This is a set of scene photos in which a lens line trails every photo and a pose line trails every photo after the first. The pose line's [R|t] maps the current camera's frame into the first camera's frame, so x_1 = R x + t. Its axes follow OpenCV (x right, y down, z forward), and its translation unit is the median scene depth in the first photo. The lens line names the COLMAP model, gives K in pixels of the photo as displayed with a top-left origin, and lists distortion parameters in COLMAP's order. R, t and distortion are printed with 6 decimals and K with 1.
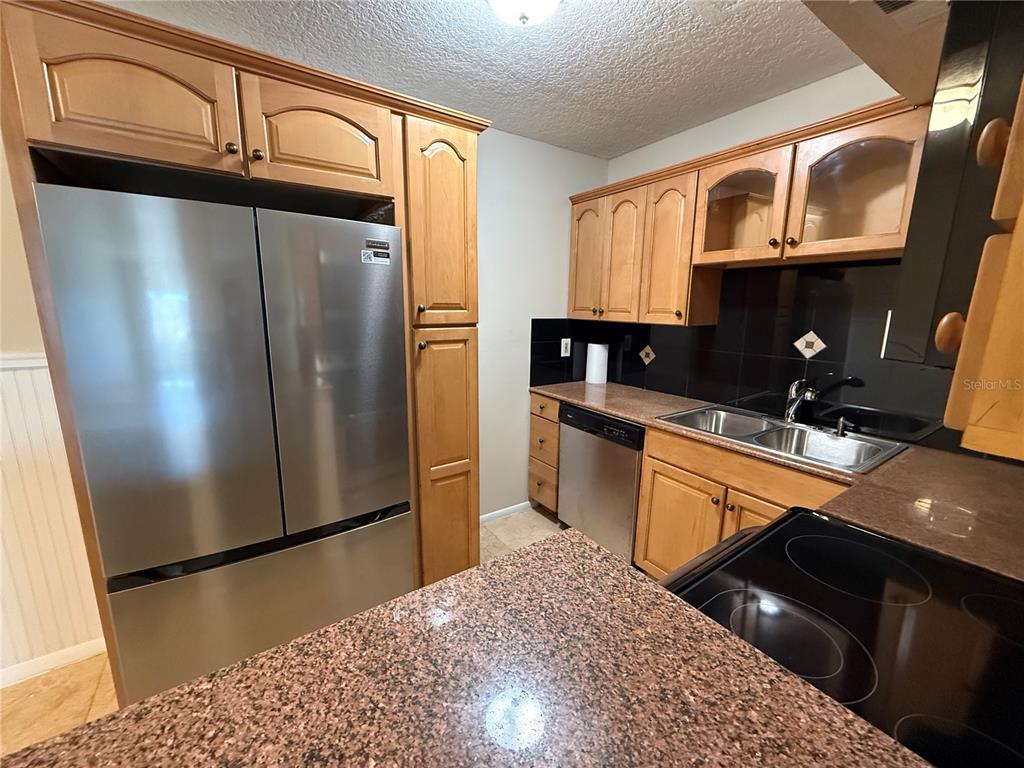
lens RADIAL K [[417.1, 0, 519.8], [0, 417.1, 386.4], [0, 0, 1]] dist [-0.001536, 0.000988]
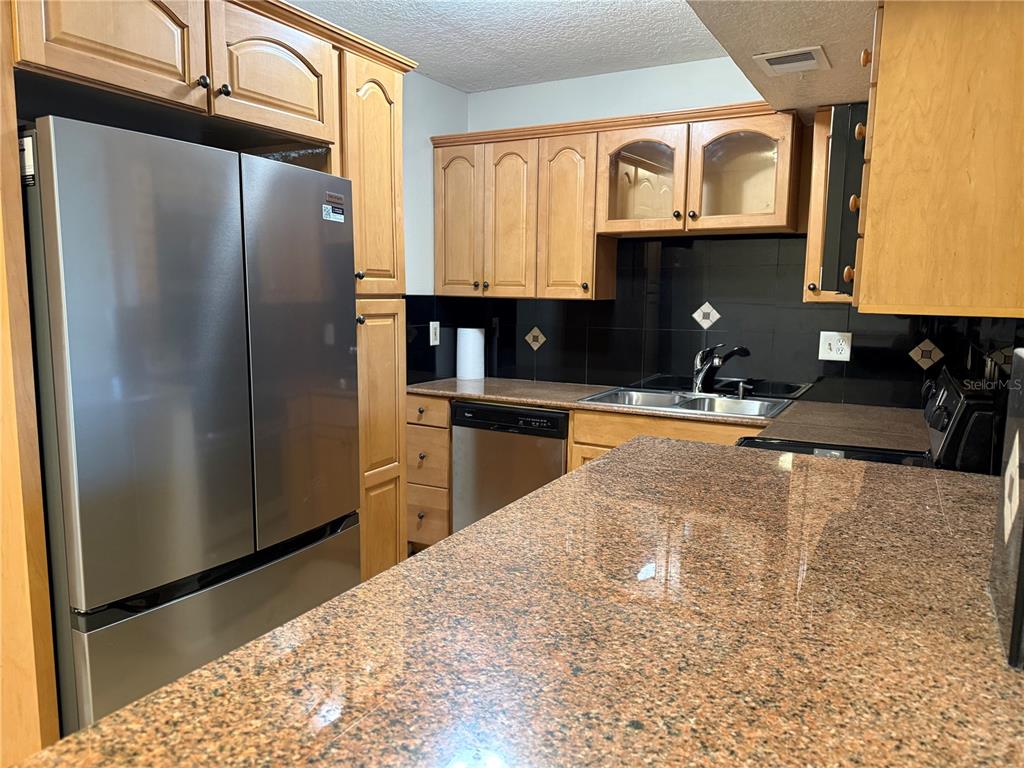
lens RADIAL K [[724.5, 0, 546.9], [0, 724.5, 411.7], [0, 0, 1]] dist [0.030468, -0.030551]
pose [[0.878309, -0.080168, 0.471324, -0.503513], [0.091221, 0.995830, -0.000608, 0.099803], [-0.469310, 0.043528, 0.881960, -0.370368]]
